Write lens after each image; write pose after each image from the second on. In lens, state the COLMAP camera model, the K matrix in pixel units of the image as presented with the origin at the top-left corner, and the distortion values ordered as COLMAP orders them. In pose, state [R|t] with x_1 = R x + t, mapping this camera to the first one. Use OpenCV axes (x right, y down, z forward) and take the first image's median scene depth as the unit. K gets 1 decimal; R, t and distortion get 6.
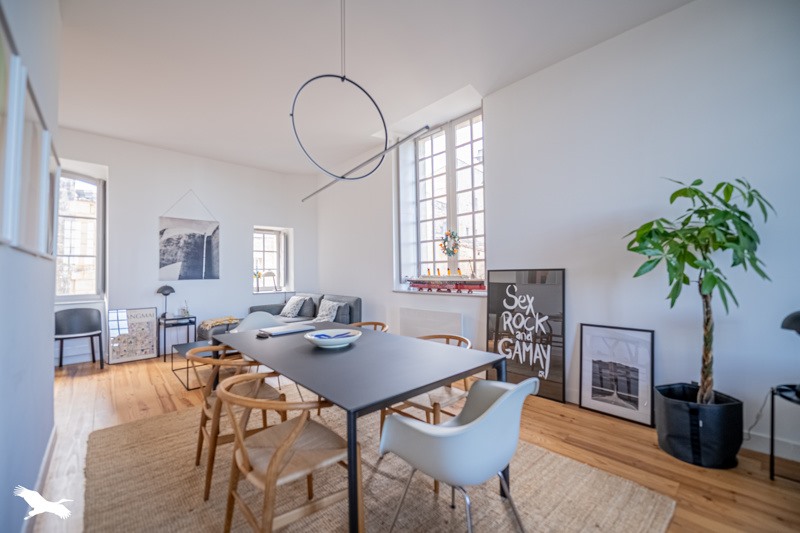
lens RADIAL K [[330.6, 0, 402.1], [0, 330.6, 268.3], [0, 0, 1]] dist [-0.018822, -0.000621]
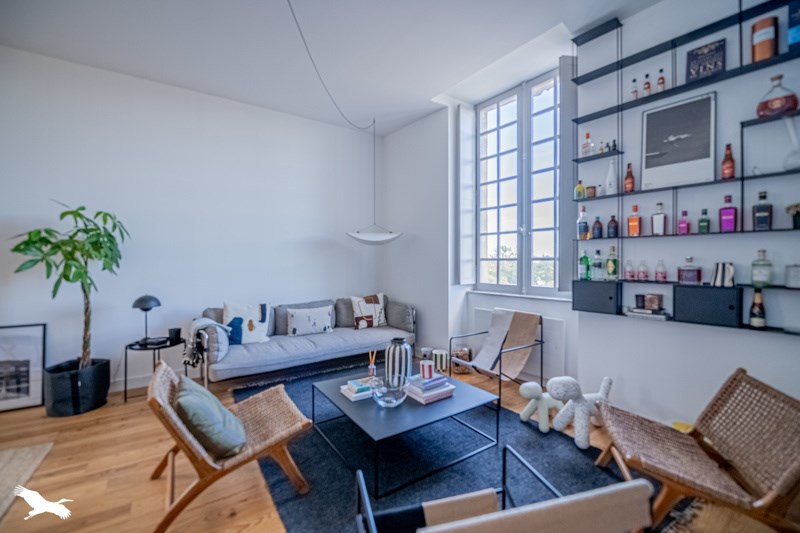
lens RADIAL K [[330.6, 0, 401.5], [0, 330.6, 265.7], [0, 0, 1]] dist [-0.018822, -0.000621]
pose [[0.140786, 0.018544, 0.989866, -0.222320], [-0.006460, 0.999820, -0.017812, -0.005902], [-0.990019, -0.003887, 0.140880, -0.476719]]
